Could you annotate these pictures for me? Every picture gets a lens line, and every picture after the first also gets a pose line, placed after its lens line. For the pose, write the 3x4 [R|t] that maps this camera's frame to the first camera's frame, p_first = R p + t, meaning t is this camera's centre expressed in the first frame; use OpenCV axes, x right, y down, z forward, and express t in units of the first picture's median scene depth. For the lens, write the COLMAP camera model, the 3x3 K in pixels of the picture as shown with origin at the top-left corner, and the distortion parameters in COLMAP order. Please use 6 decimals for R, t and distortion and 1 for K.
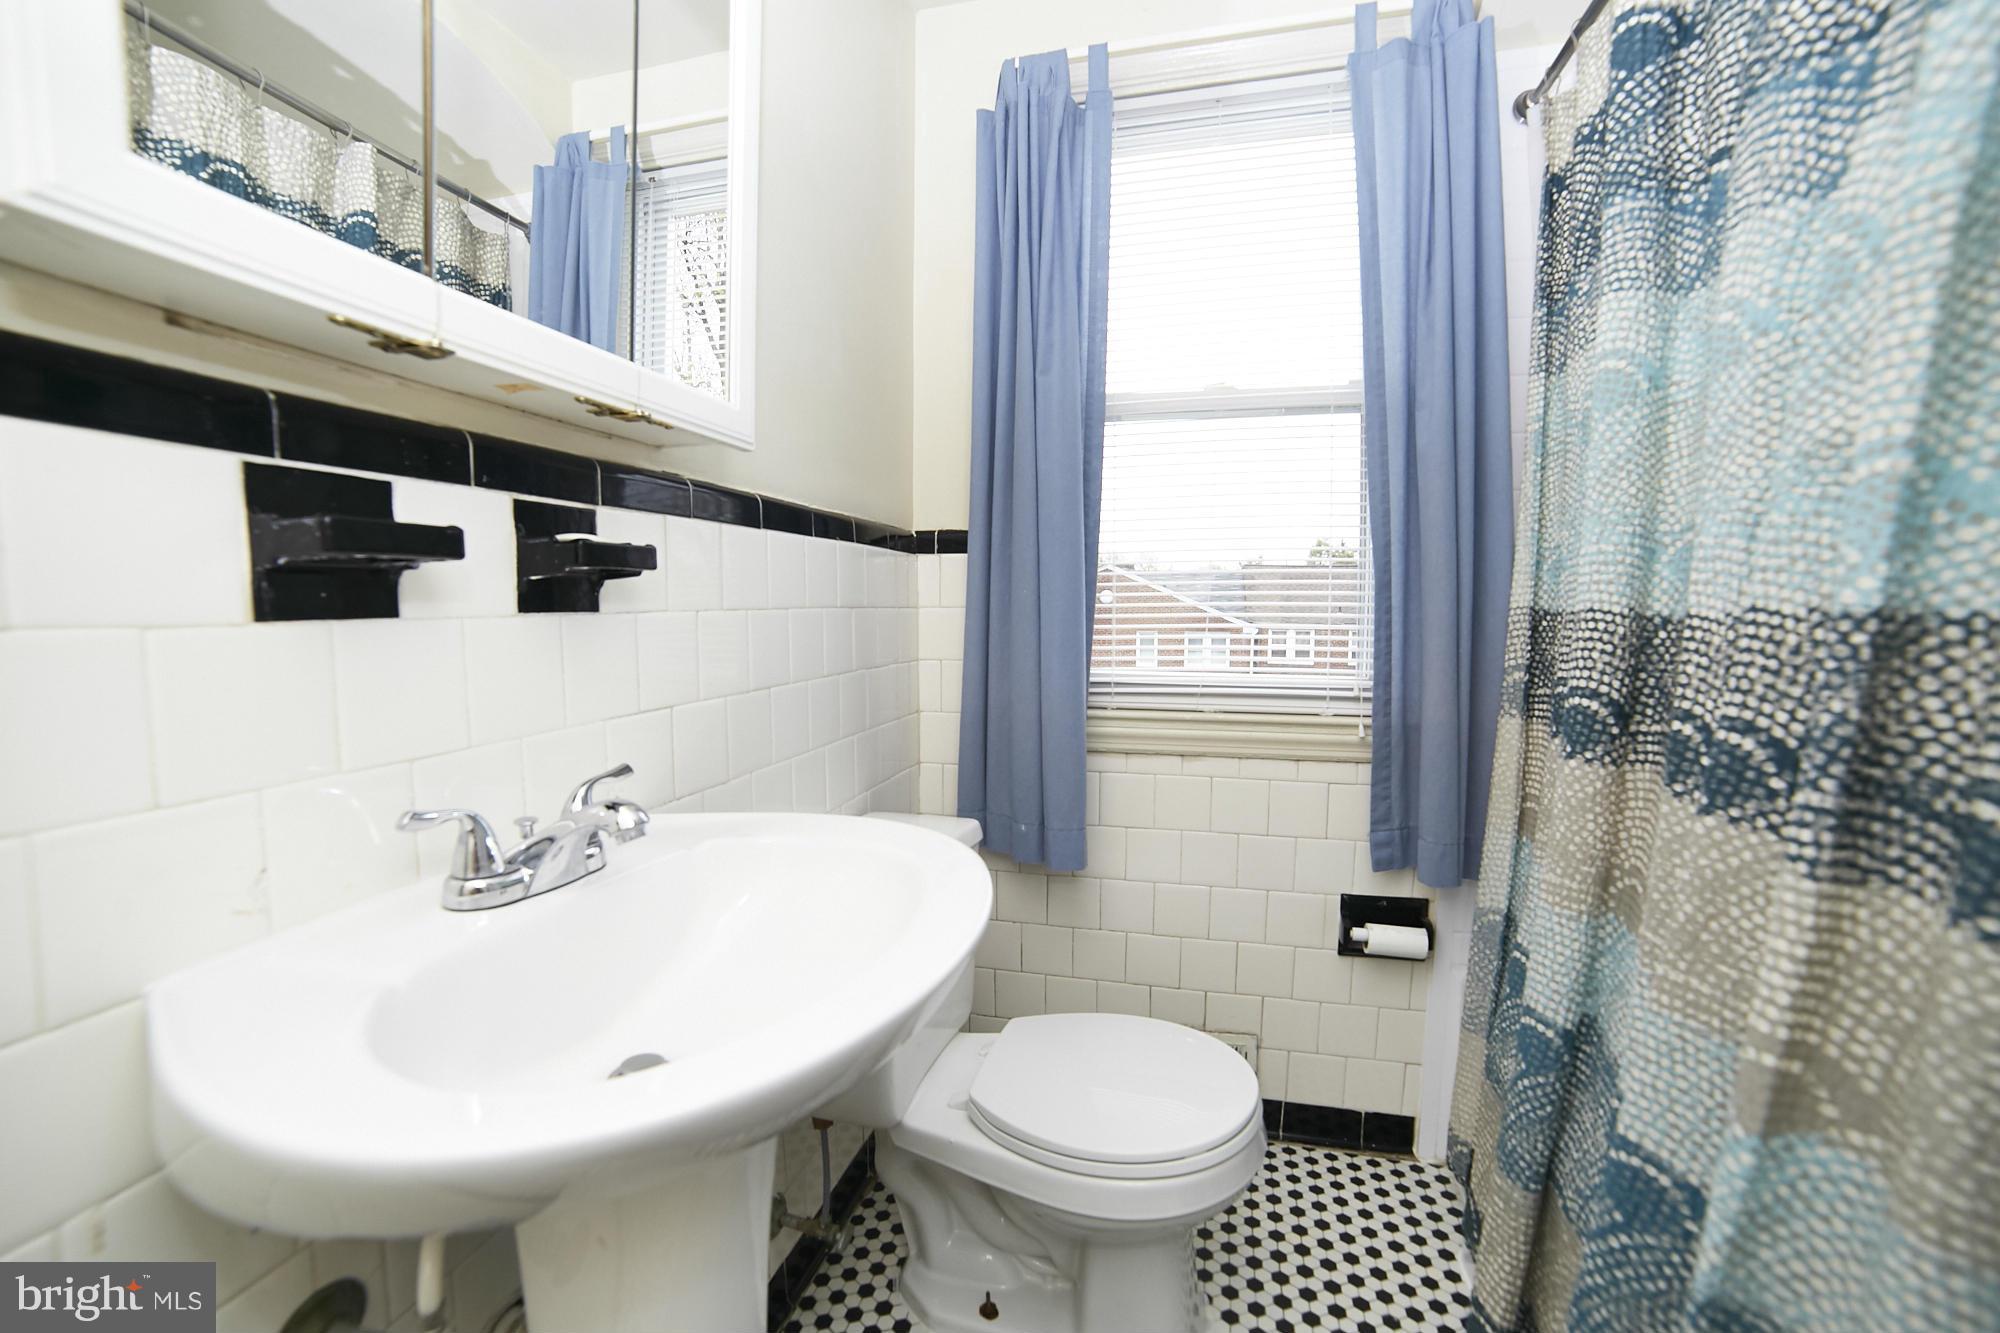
lens RADIAL K [[837.2, 0, 988.0], [0, 837.2, 651.1], [0, 0, 1]] dist [-0.094505, 0.033008]
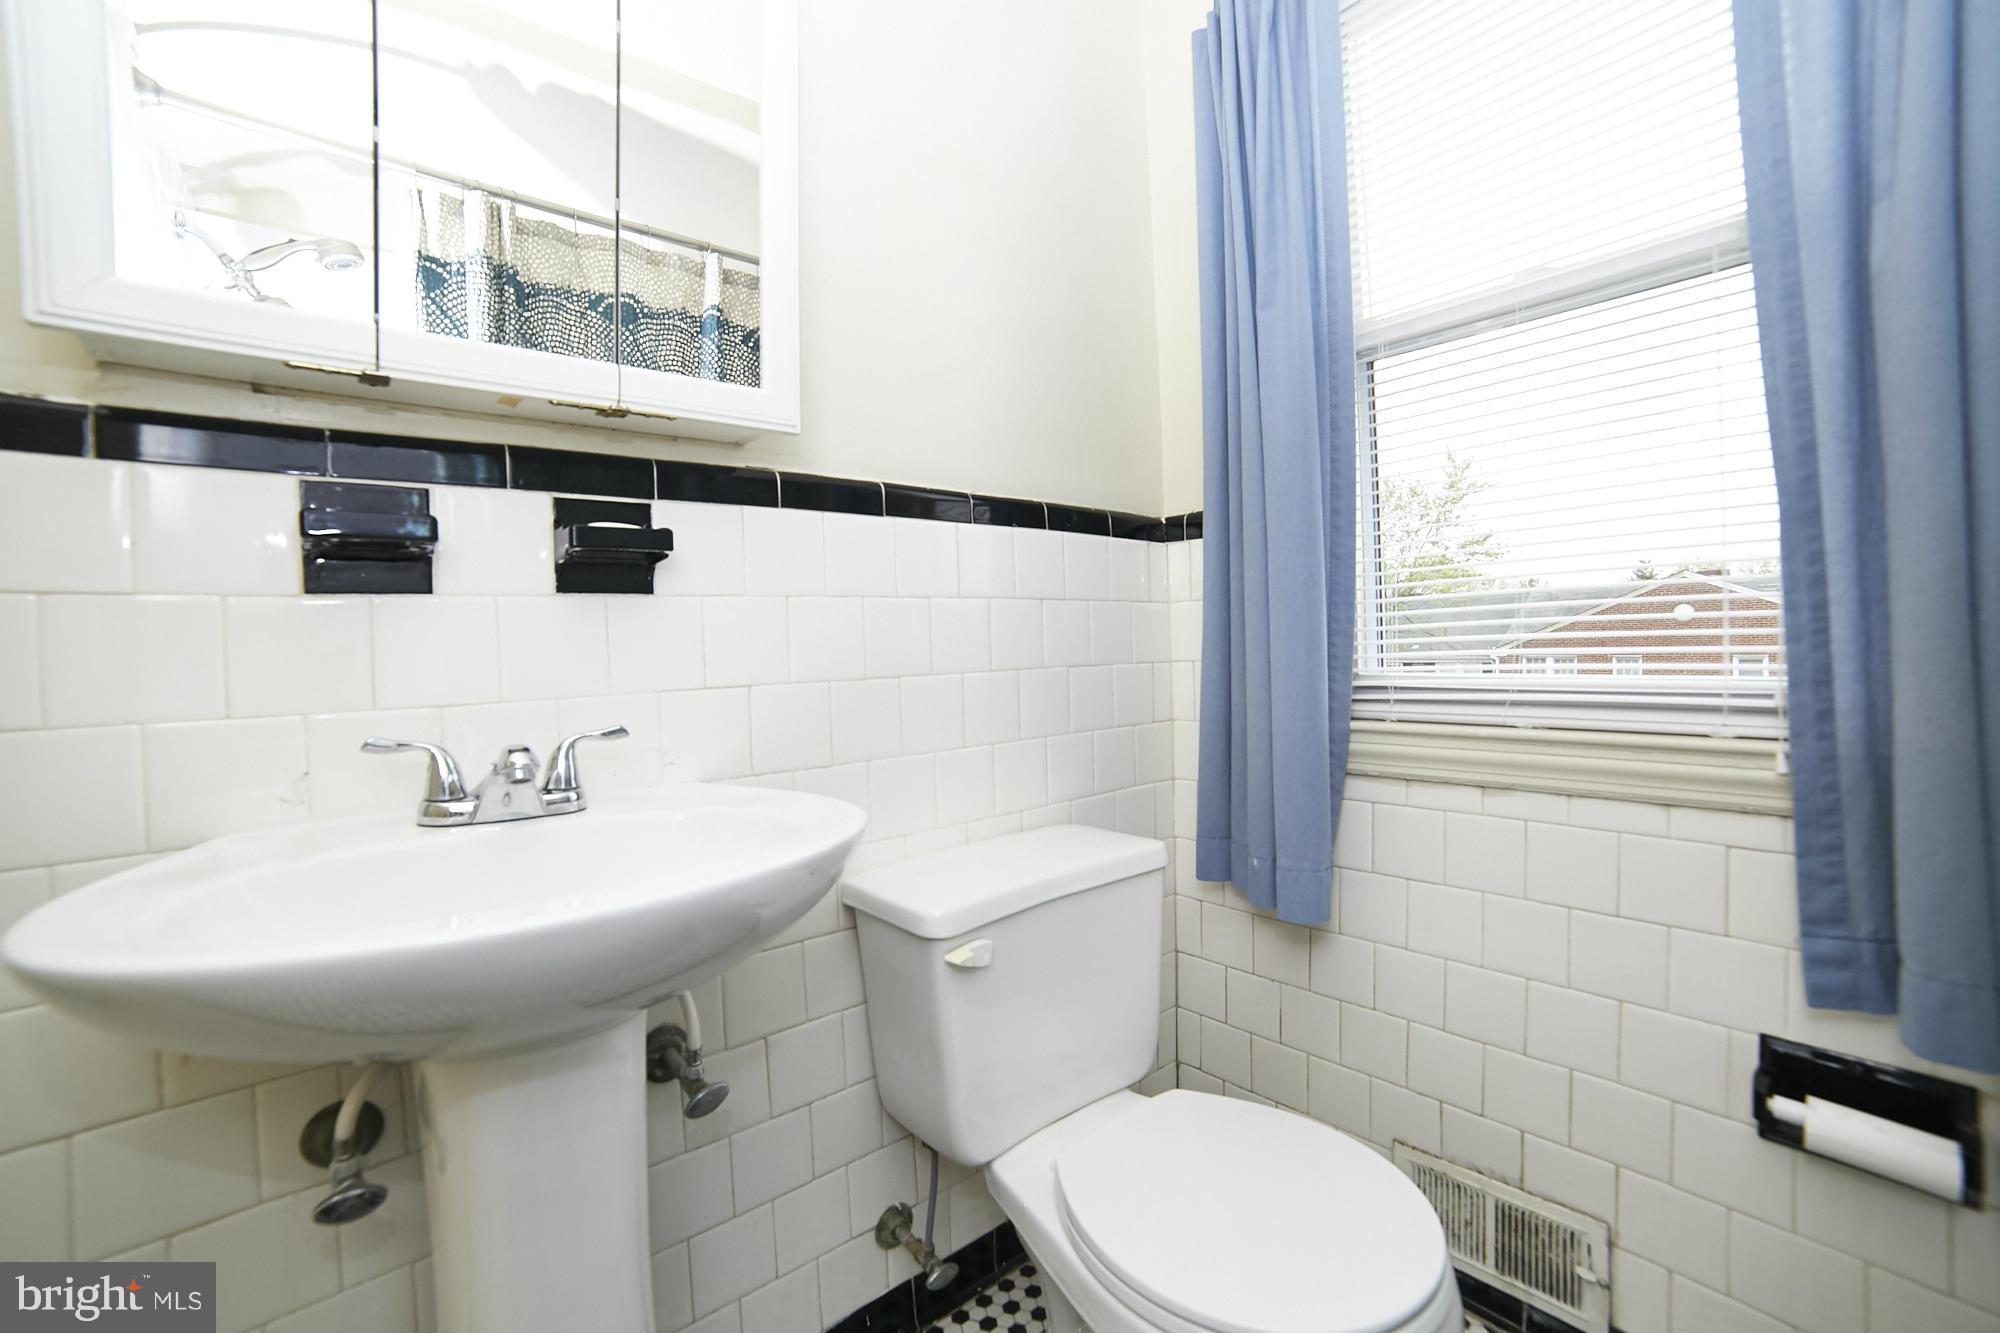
lens RADIAL K [[837.2, 0, 988.0], [0, 837.2, 651.1], [0, 0, 1]] dist [-0.094505, 0.033008]
pose [[0.821264, -0.017562, -0.570278, 0.315224], [-0.005206, 0.999254, -0.038270, 0.041108], [0.570524, 0.034399, 0.820560, 0.198840]]
